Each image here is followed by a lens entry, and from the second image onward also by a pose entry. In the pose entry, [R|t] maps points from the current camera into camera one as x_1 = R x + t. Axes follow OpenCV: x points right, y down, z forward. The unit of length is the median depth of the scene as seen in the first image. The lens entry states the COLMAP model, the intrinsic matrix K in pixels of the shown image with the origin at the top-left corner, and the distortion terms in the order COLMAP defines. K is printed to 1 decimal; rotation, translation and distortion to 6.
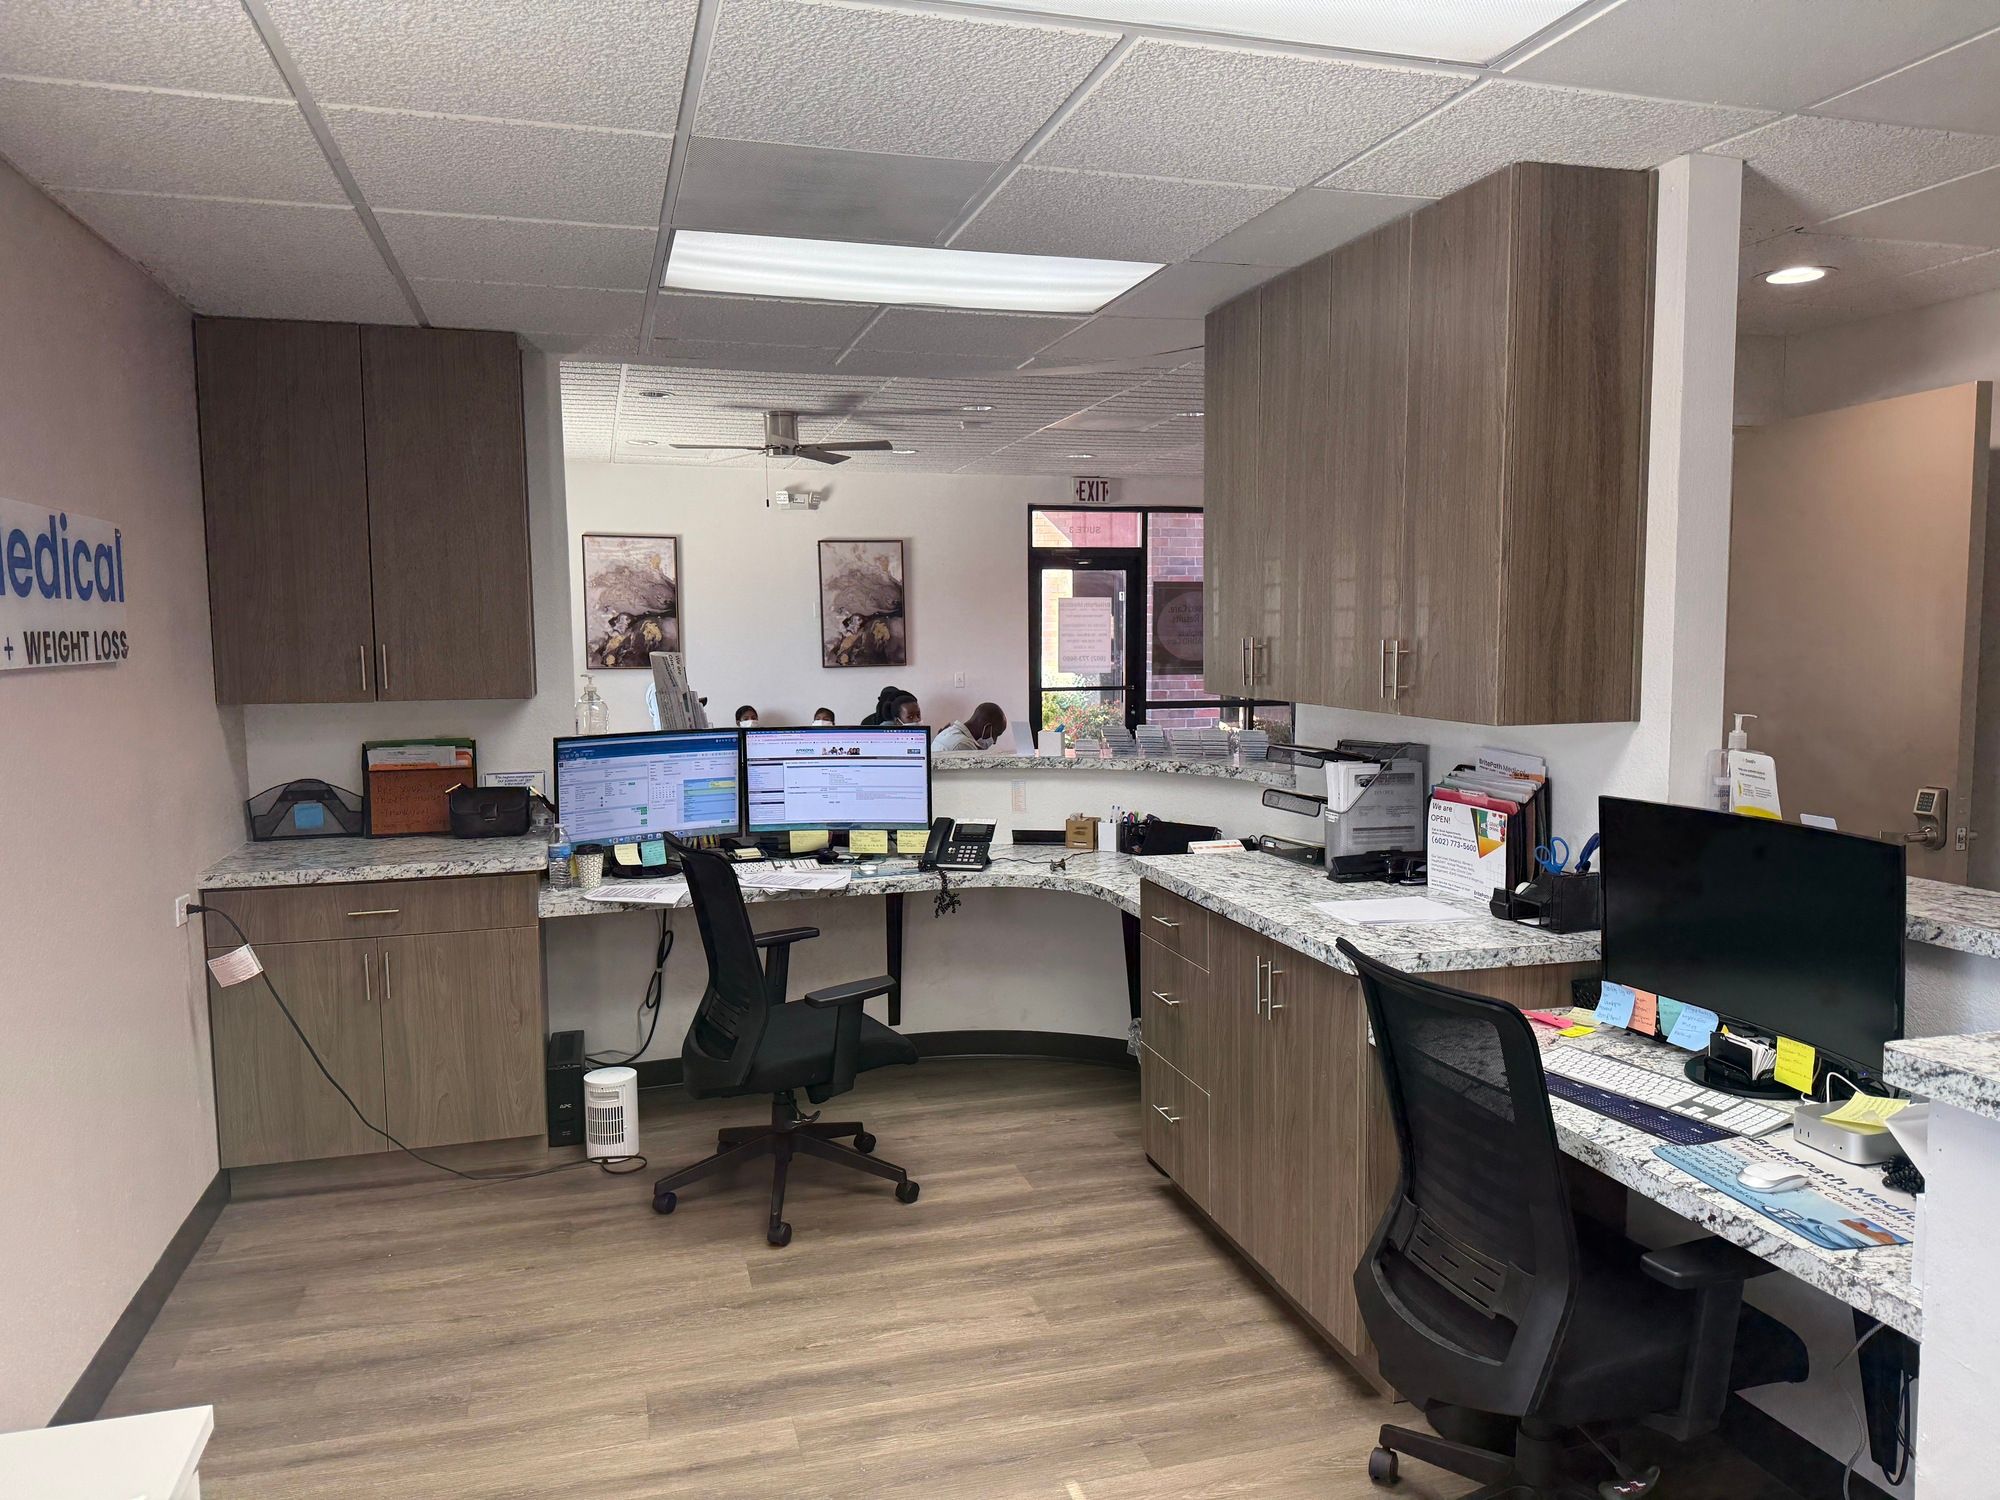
lens RADIAL K [[1413.2, 0, 998.8], [0, 1413.2, 764.8], [0, 0, 1]] dist [0.002291, -0.007414]
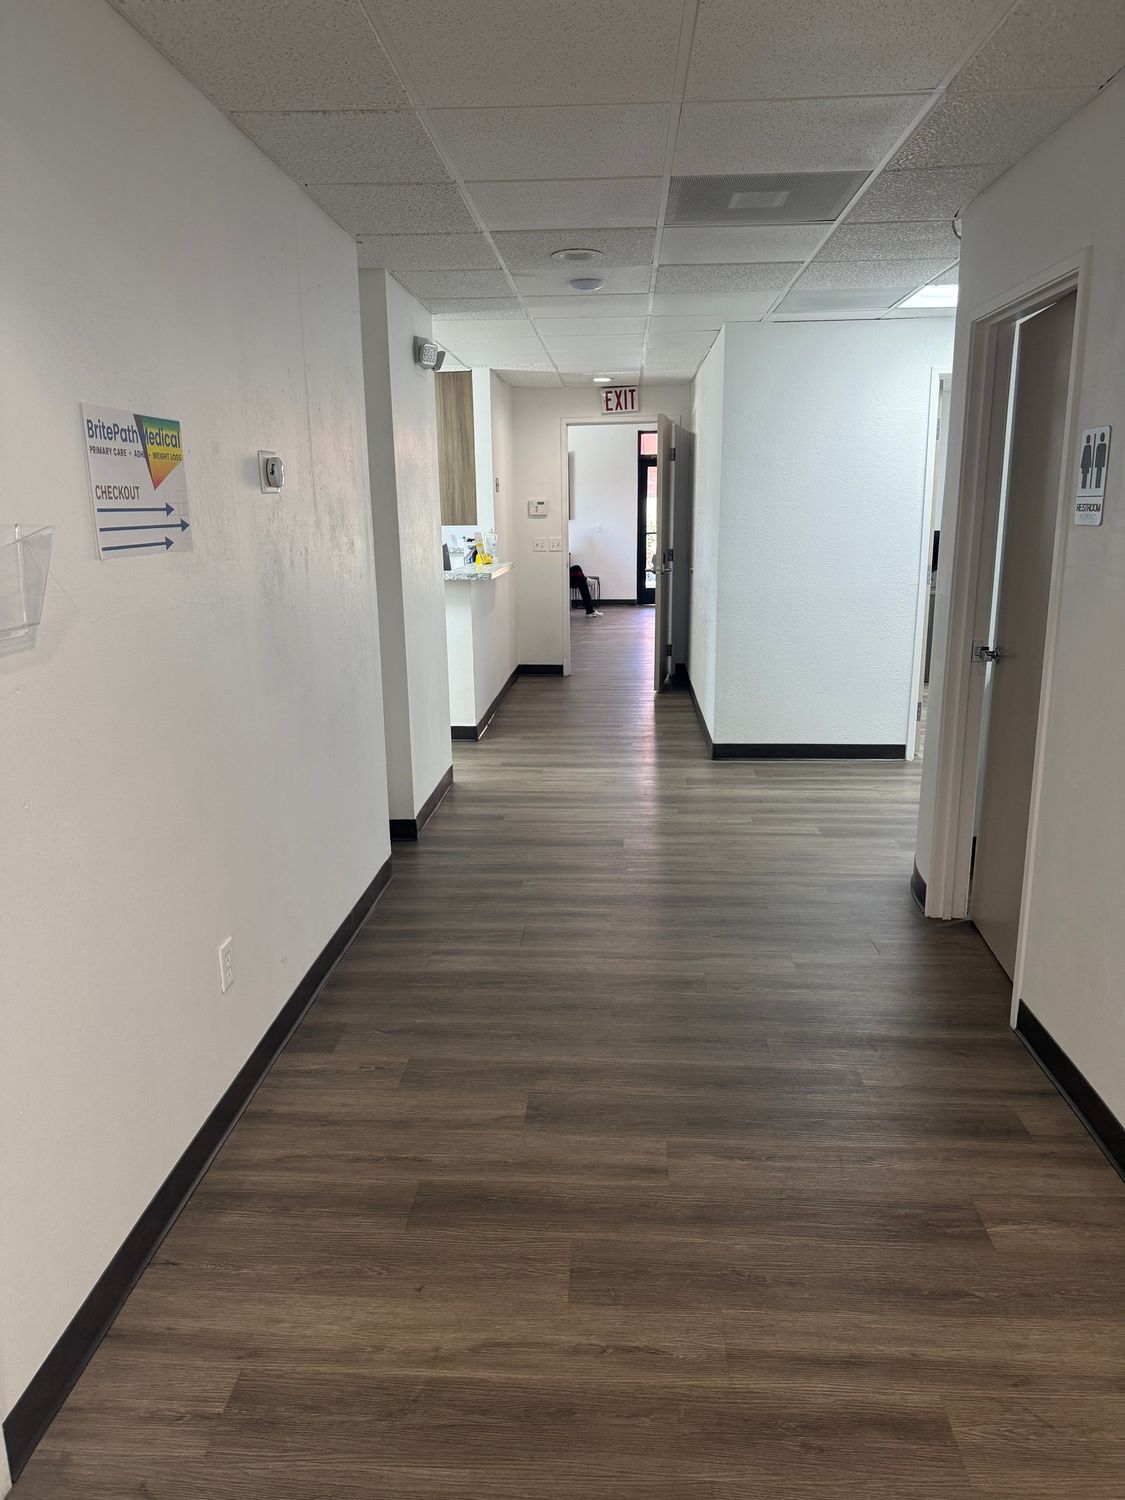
lens RADIAL K [[1059.9, 0, 562.6], [0, 1059.9, 751.3], [0, 0, 1]] dist [0.002291, -0.007414]
pose [[0.940303, 0.070463, -0.332964, 1.618935], [-0.023758, 0.989536, 0.142316, 0.152026], [0.339508, -0.125910, 0.932138, -1.551049]]
